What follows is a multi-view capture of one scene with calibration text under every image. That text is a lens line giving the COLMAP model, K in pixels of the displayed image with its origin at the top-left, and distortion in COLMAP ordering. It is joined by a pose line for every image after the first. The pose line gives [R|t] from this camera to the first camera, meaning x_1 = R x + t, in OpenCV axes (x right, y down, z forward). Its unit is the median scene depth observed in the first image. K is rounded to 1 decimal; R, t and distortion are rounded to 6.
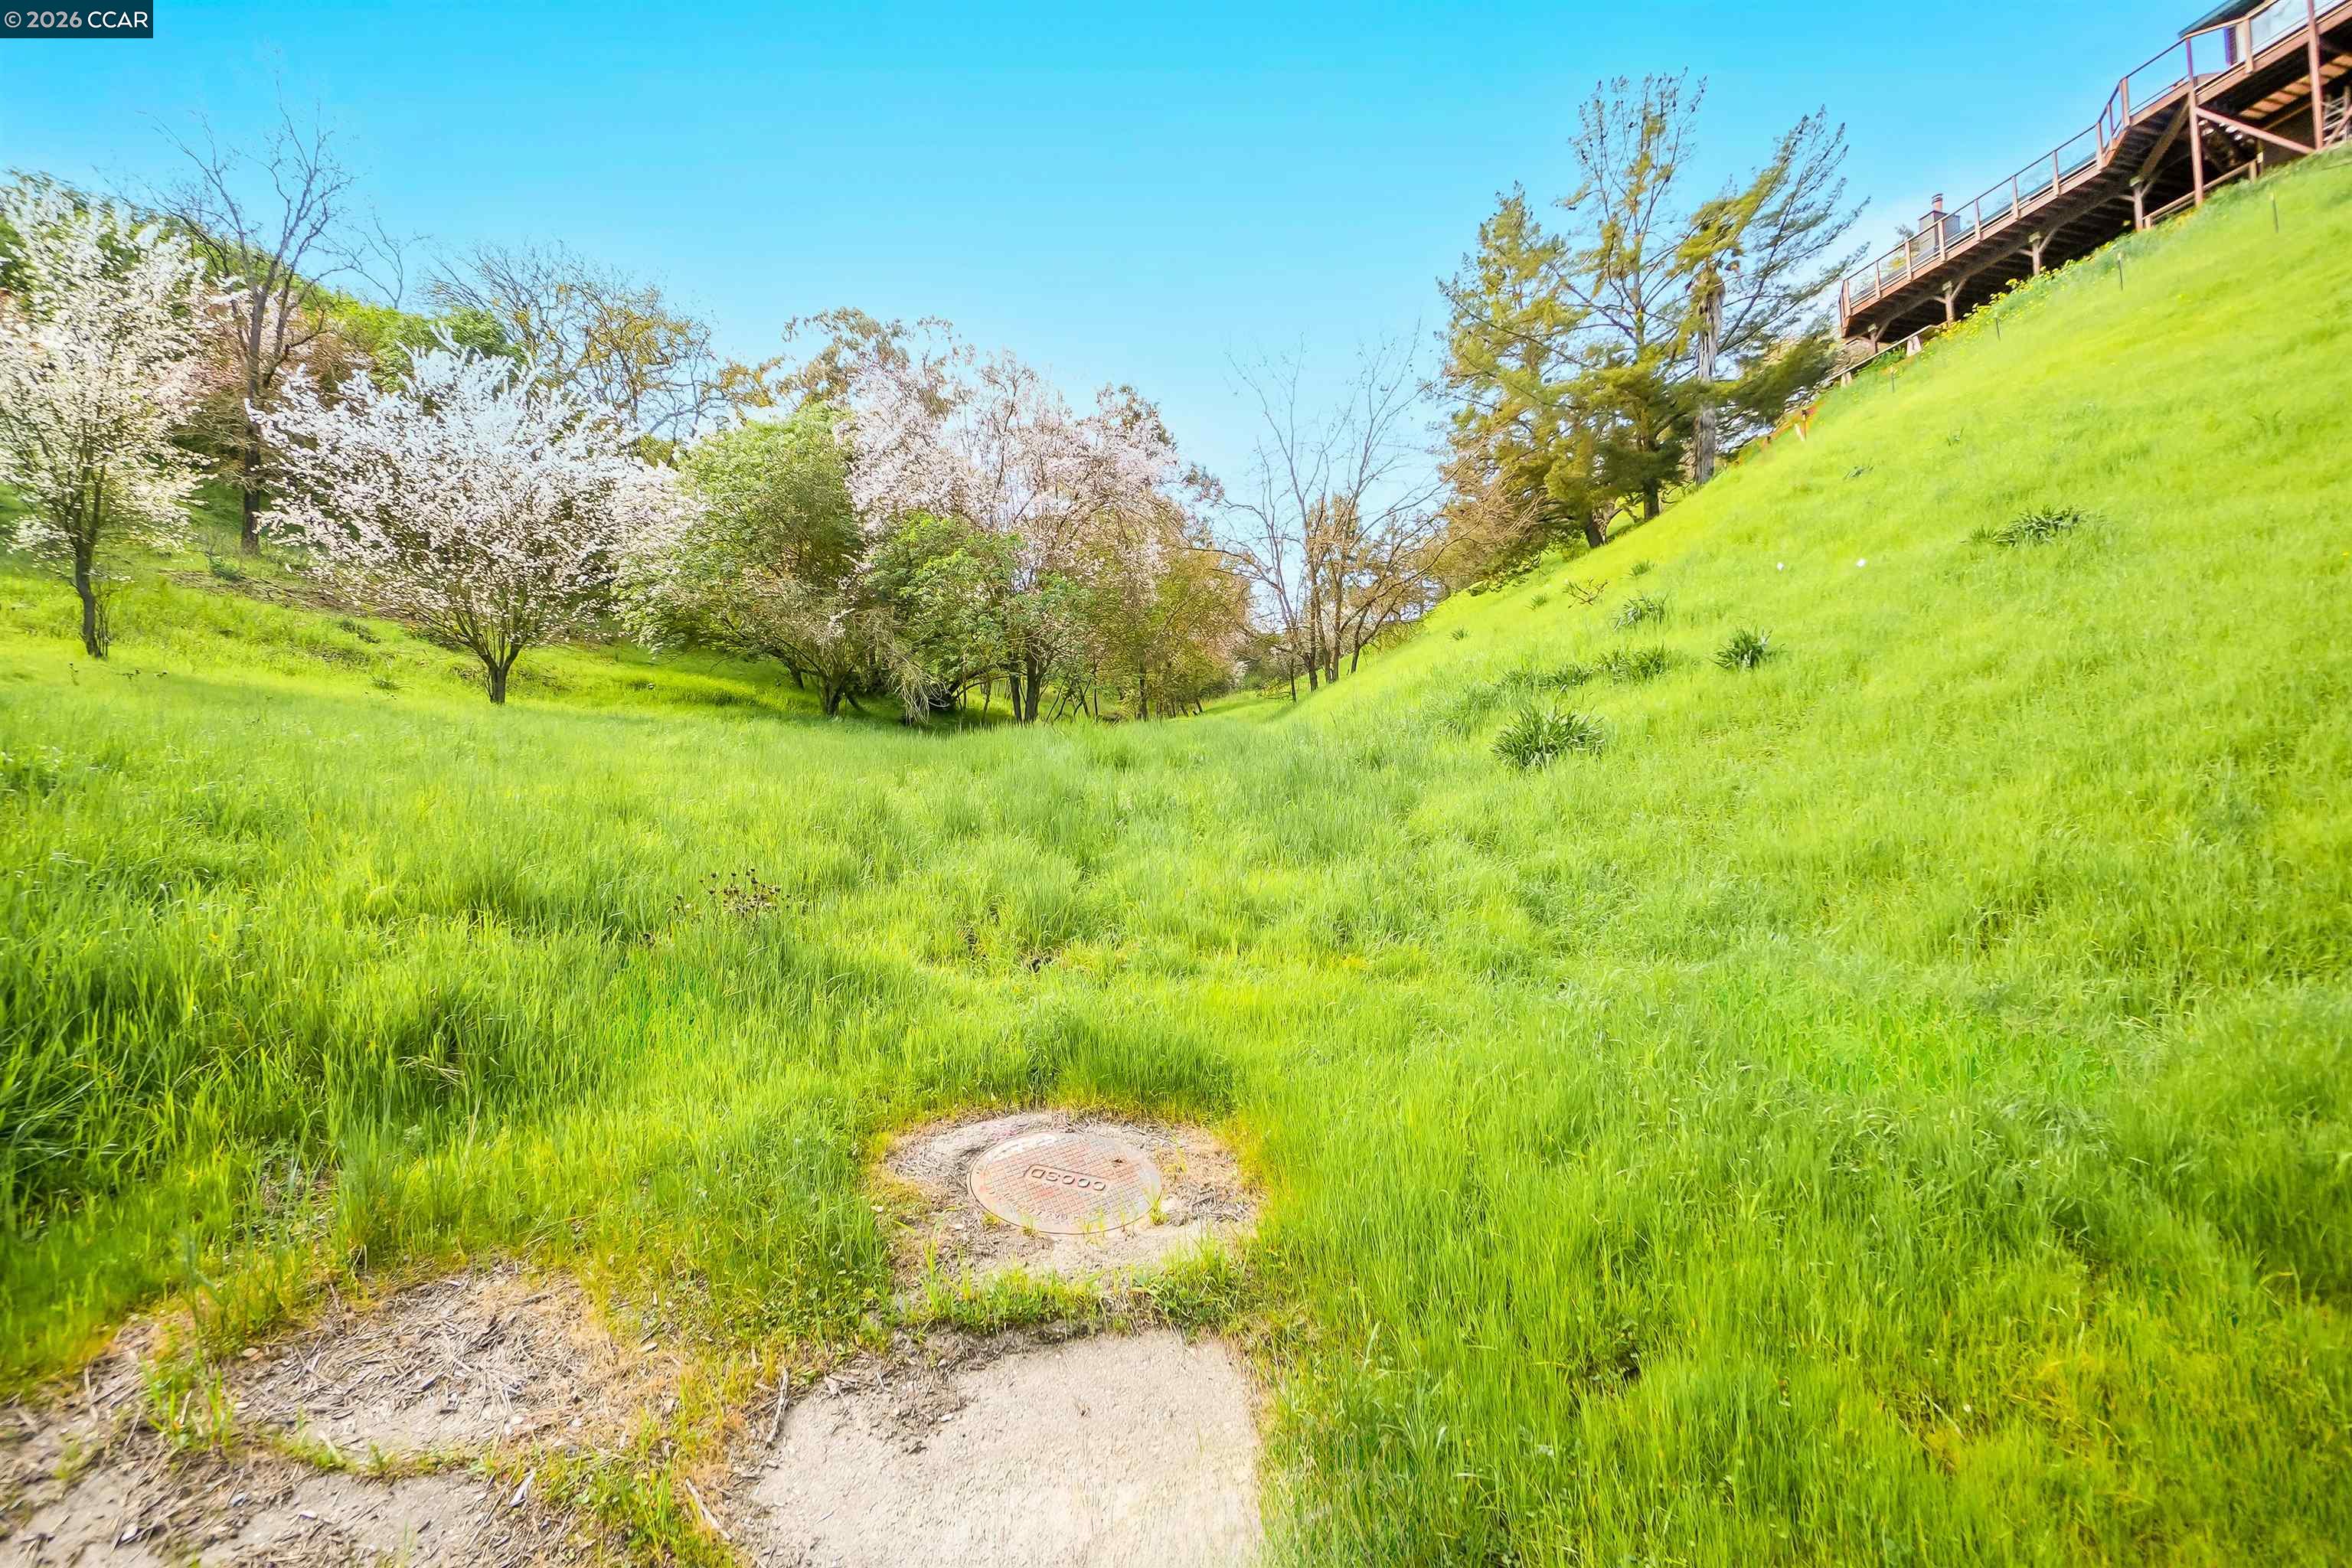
lens RADIAL K [[1001.4, 0, 1136.5], [0, 1001.4, 881.8], [0, 0, 1]] dist [-0.008765, 0.000432]
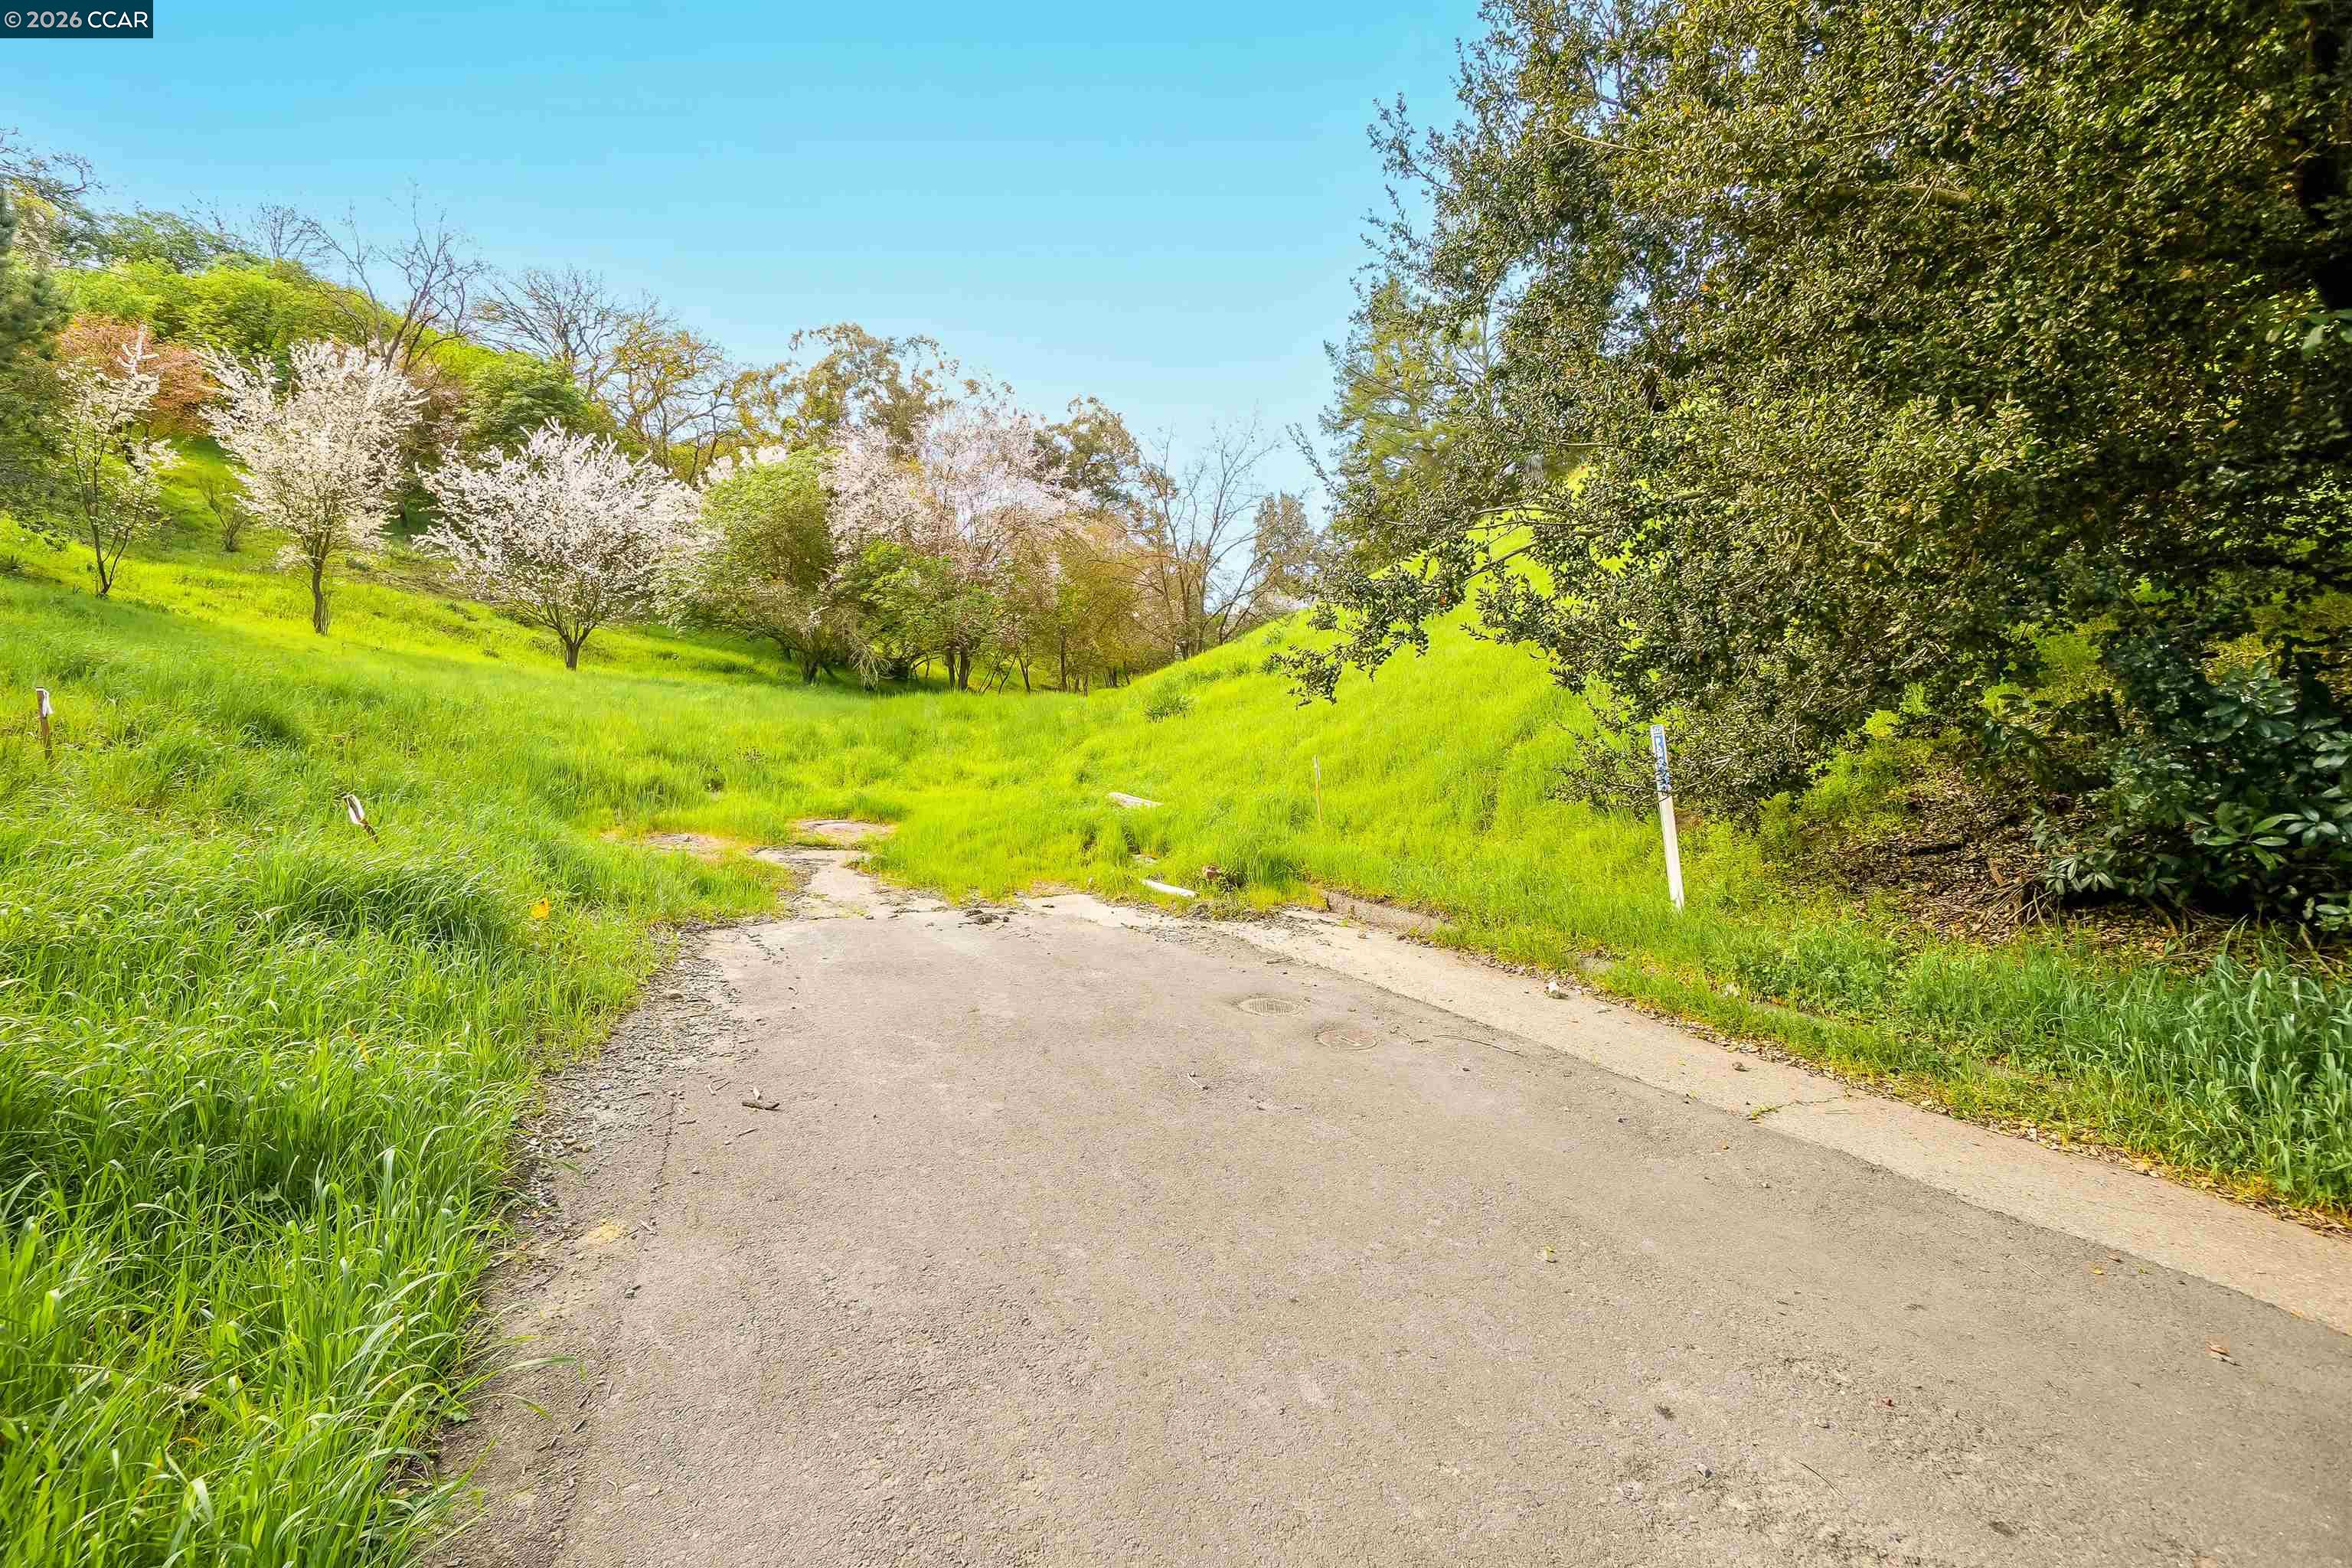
lens RADIAL K [[1001.4, 0, 1165.8], [0, 1001.4, 787.6], [0, 0, 1]] dist [-0.008765, 0.000432]
pose [[0.999123, 0.021741, 0.035771, 0.135125], [-0.019513, 0.997916, -0.061502, 0.051840], [-0.037034, 0.060750, 0.997466, -0.368986]]
